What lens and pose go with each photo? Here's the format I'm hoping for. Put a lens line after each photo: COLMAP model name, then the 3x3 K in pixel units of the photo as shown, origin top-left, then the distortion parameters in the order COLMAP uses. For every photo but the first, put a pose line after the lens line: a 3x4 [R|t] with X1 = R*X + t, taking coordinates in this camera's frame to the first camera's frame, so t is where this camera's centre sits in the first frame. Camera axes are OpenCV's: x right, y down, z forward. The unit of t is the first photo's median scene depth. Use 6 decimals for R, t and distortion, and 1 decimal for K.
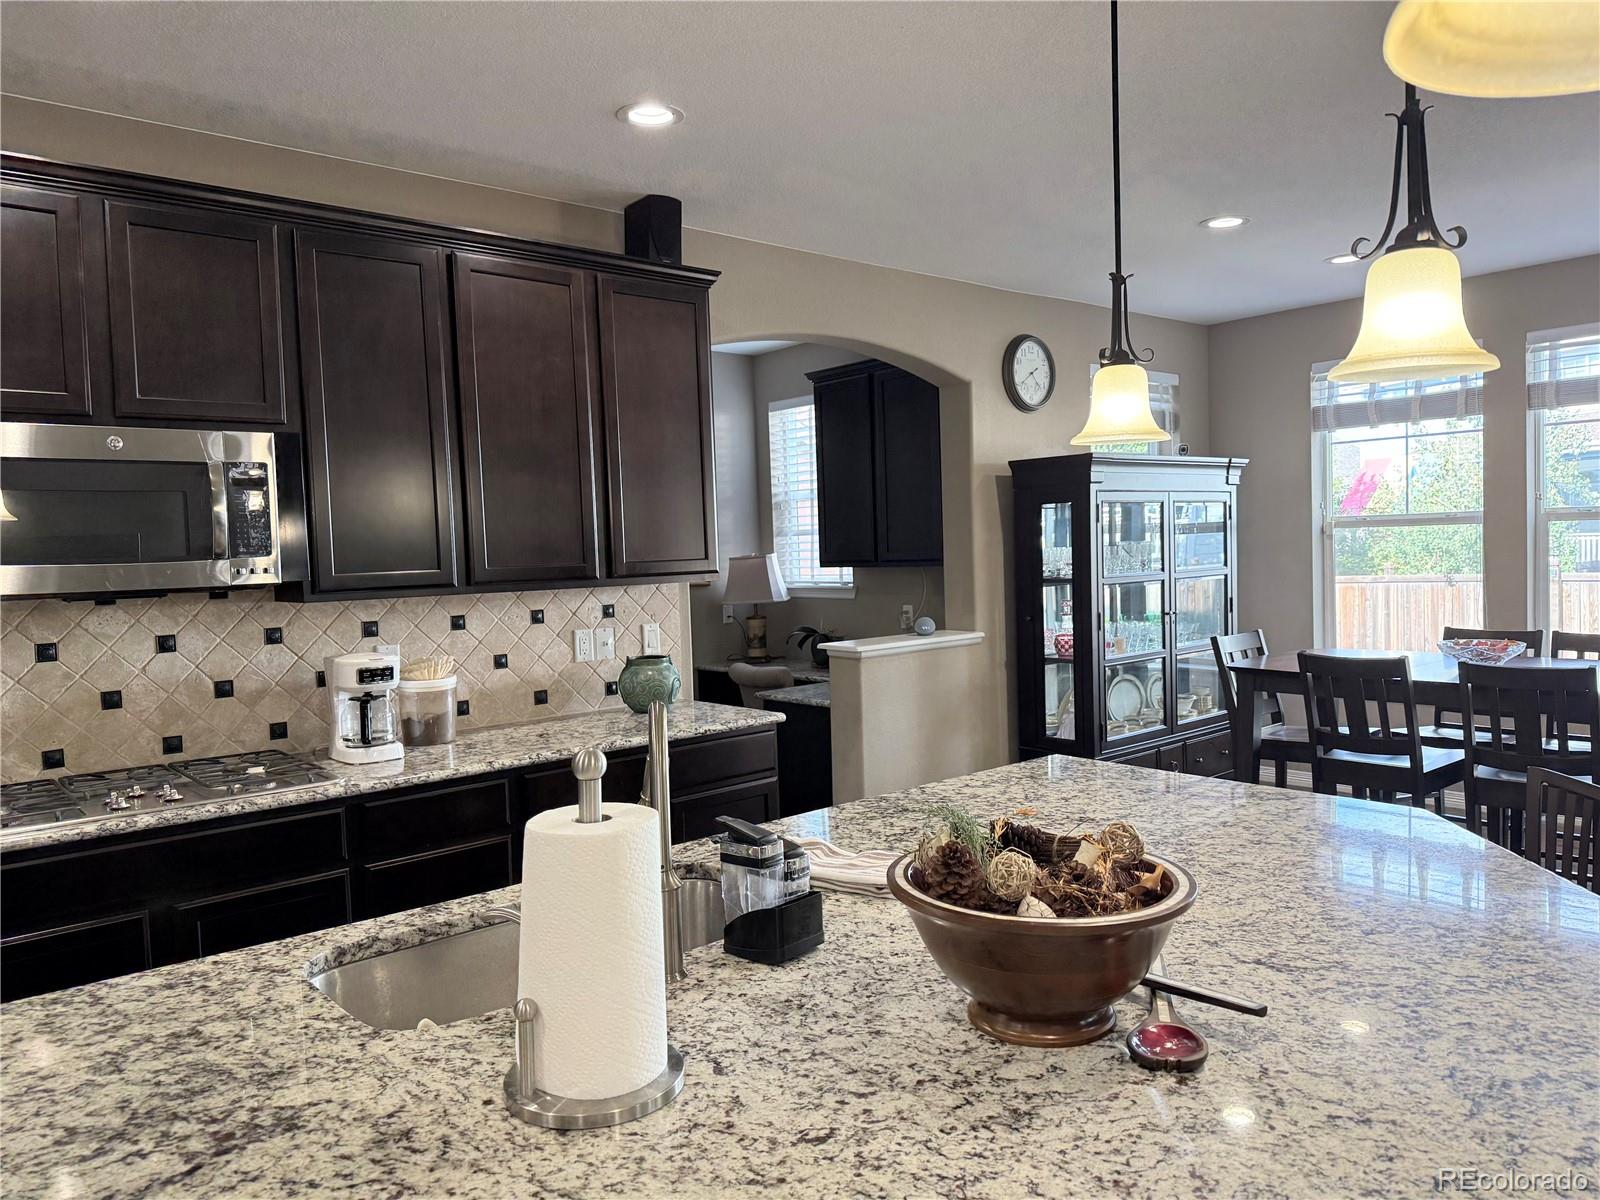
lens RADIAL K [[1133.2, 0, 807.5], [0, 1133.2, 608.1], [0, 0, 1]] dist [0.051695, -0.066807]
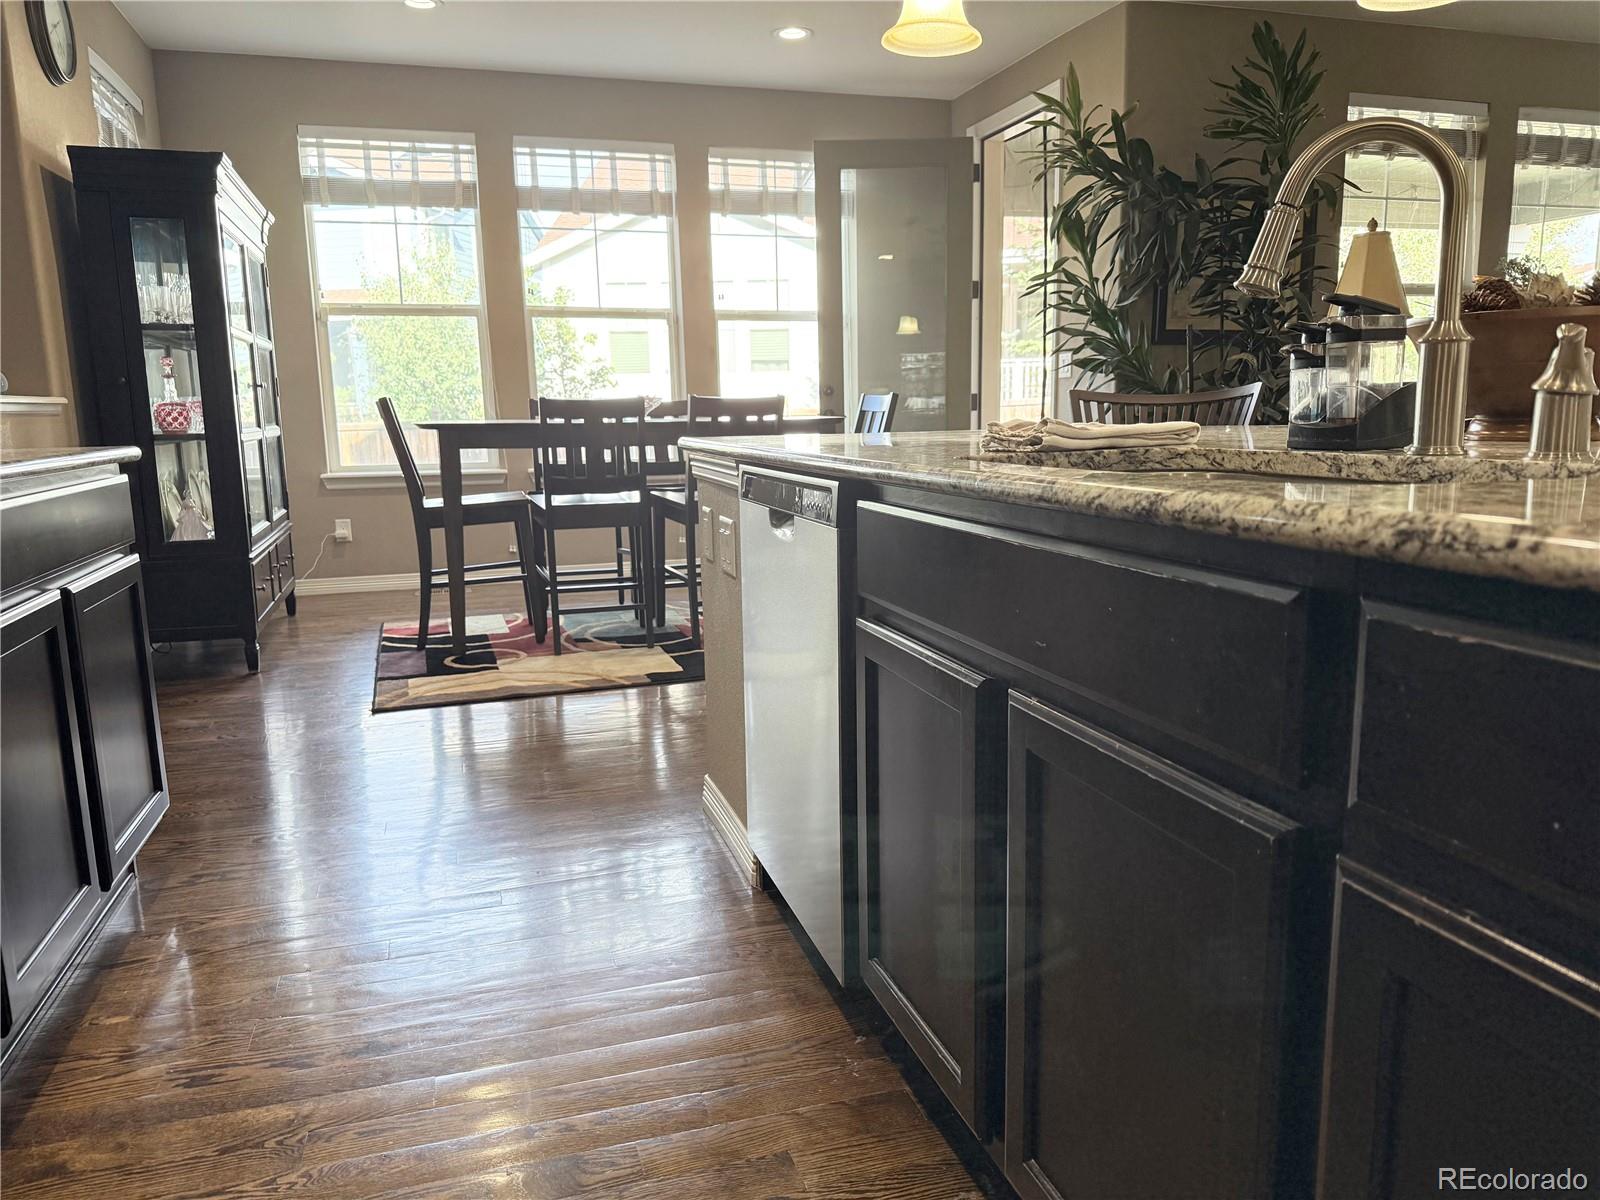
lens RADIAL K [[1133.2, 0, 815.7], [0, 1133.2, 568.2], [0, 0, 1]] dist [0.051695, -0.066807]
pose [[0.396547, -0.114294, 0.910872, -0.487065], [0.058529, 0.993348, 0.099162, 0.126296], [-0.916147, 0.013990, 0.400599, 0.514138]]
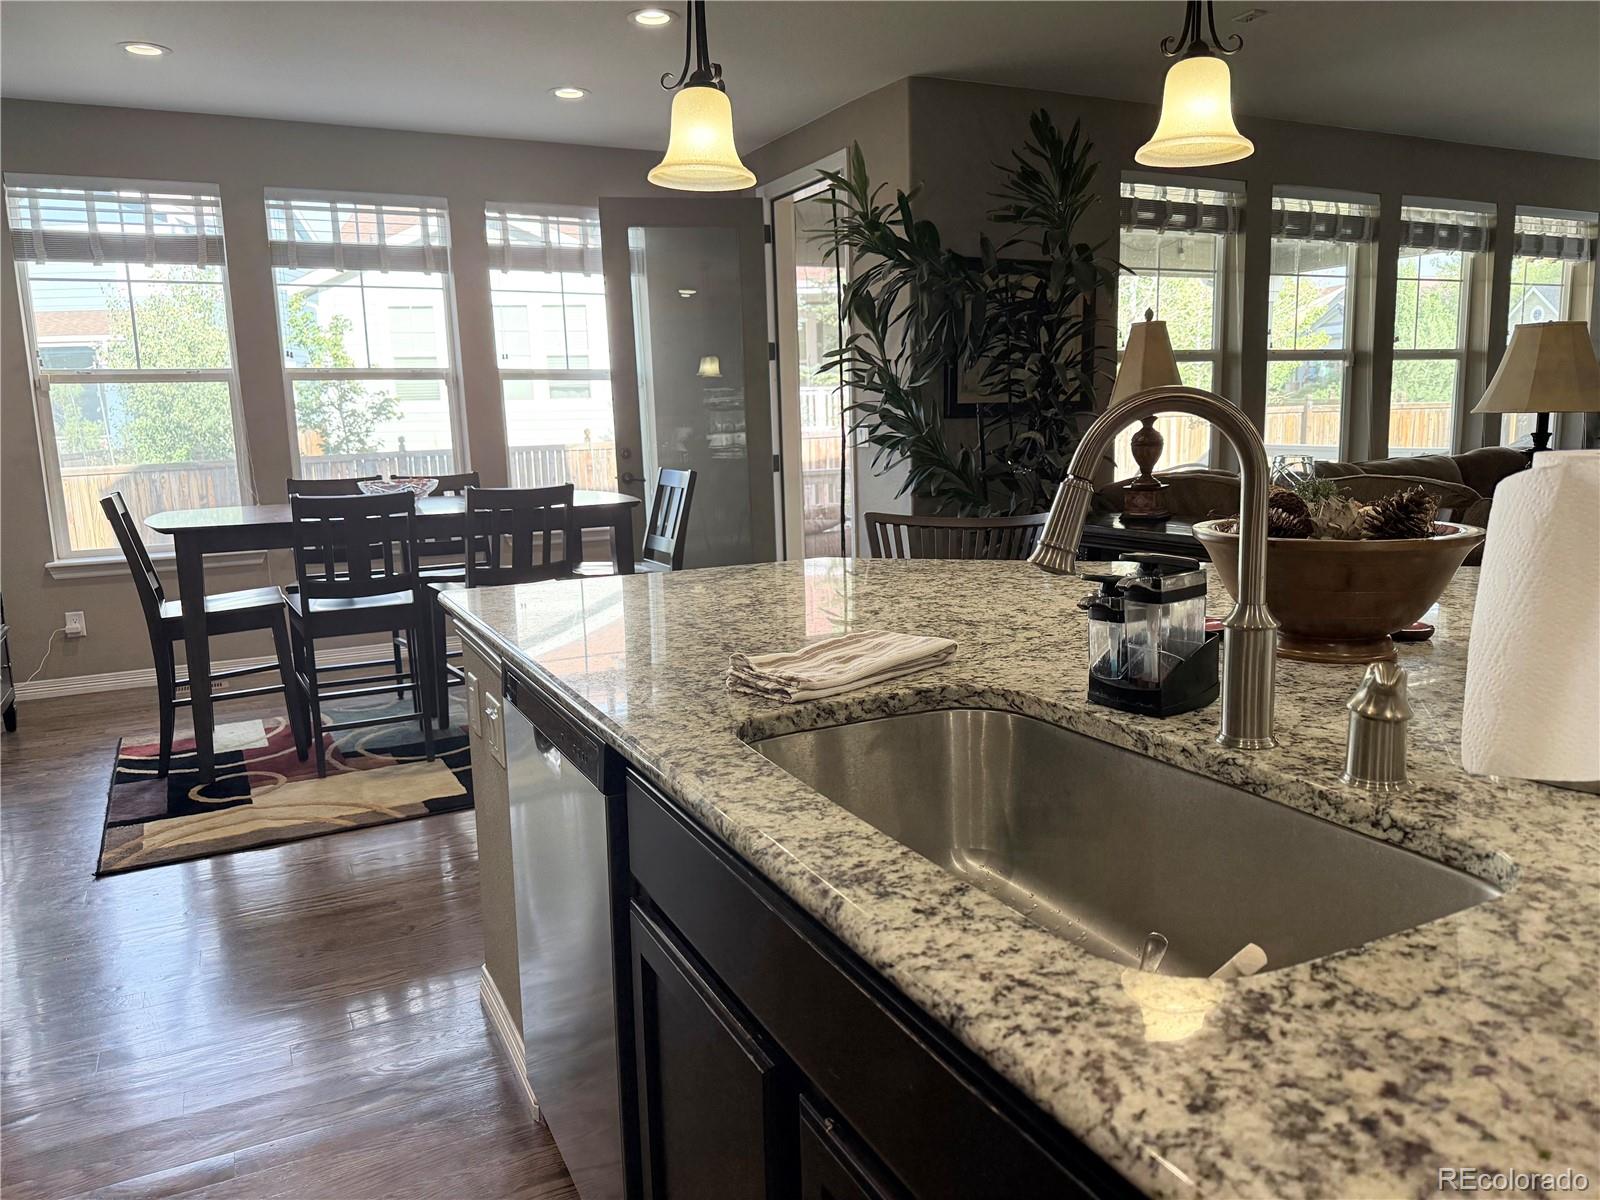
lens RADIAL K [[1133.2, 0, 810.3], [0, 1133.2, 587.6], [0, 0, 1]] dist [0.051695, -0.066807]
pose [[0.239959, -0.121413, 0.963161, -0.430760], [0.074691, 0.991516, 0.106379, 0.057442], [-0.967905, 0.046413, 0.246992, 0.516799]]
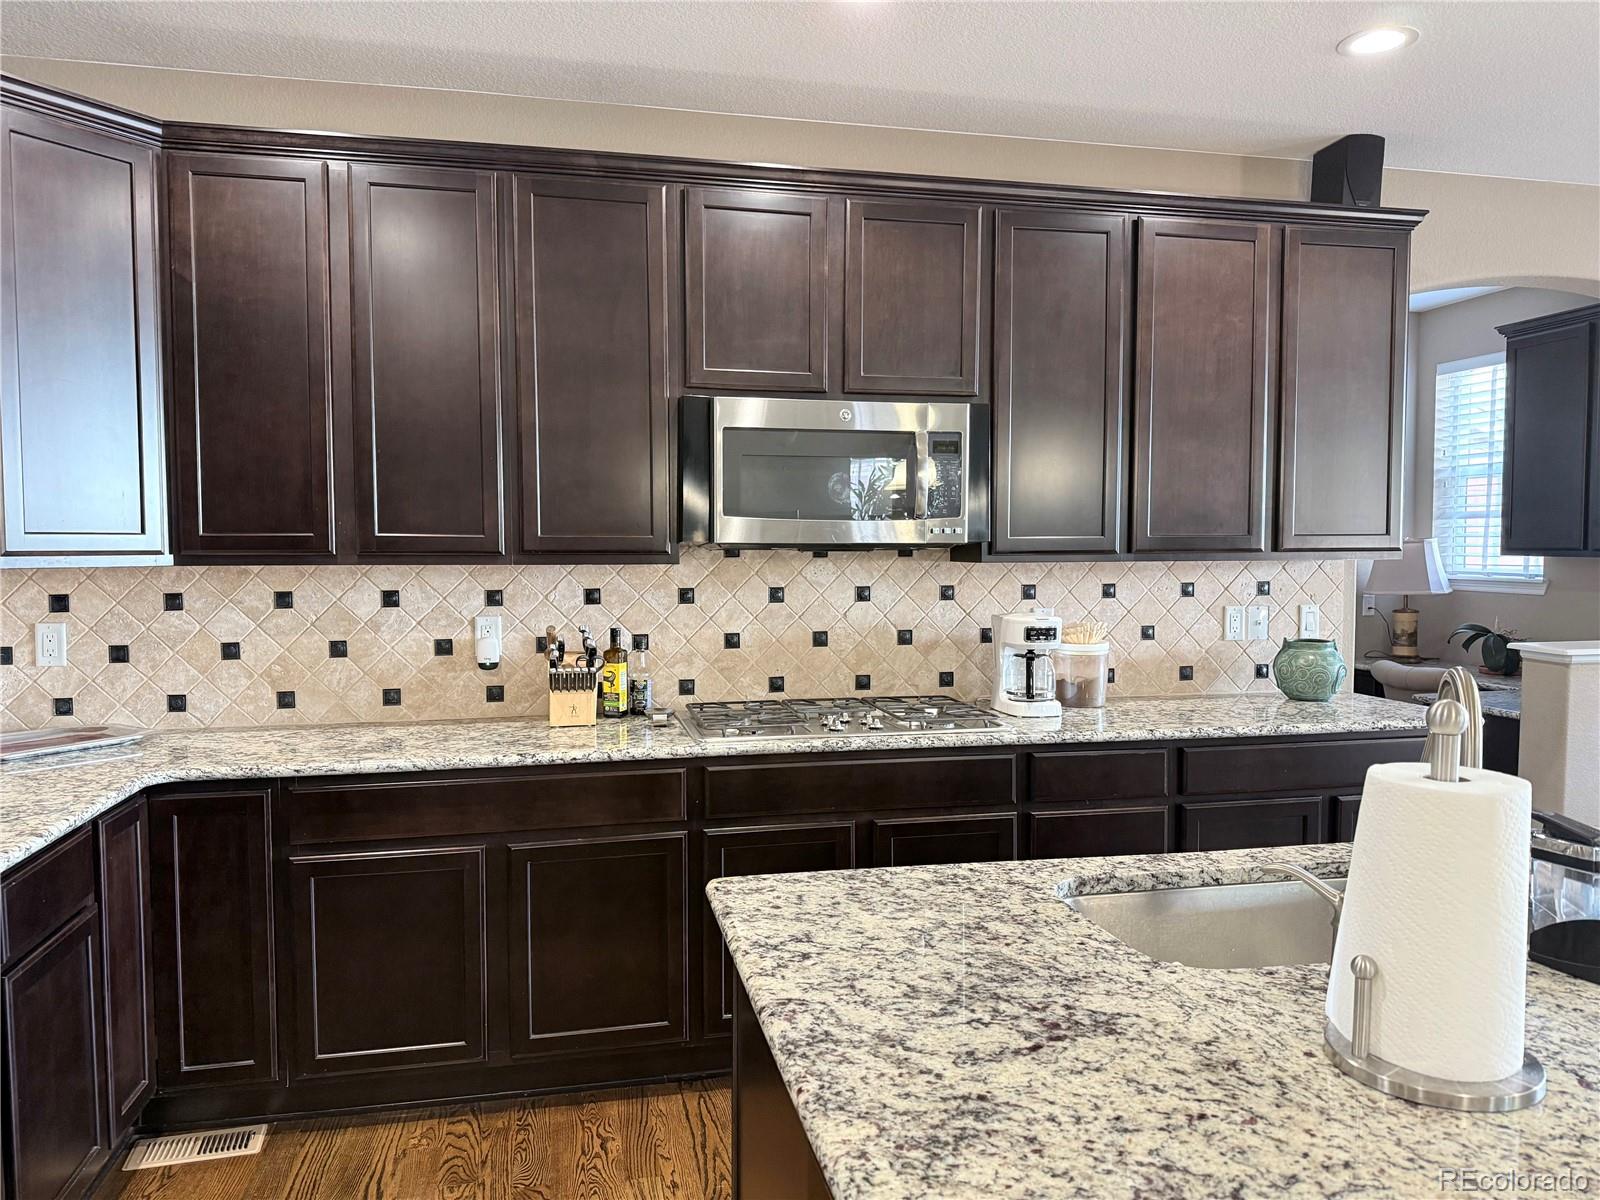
lens RADIAL K [[1133.2, 0, 788.7], [0, 1133.2, 608.1], [0, 0, 1]] dist [0.051695, -0.066807]
pose [[0.875743, 0.059683, -0.479074, -0.082948], [-0.054260, 0.998210, 0.025169, 0.020793], [0.479718, 0.003953, 0.877414, -0.020789]]
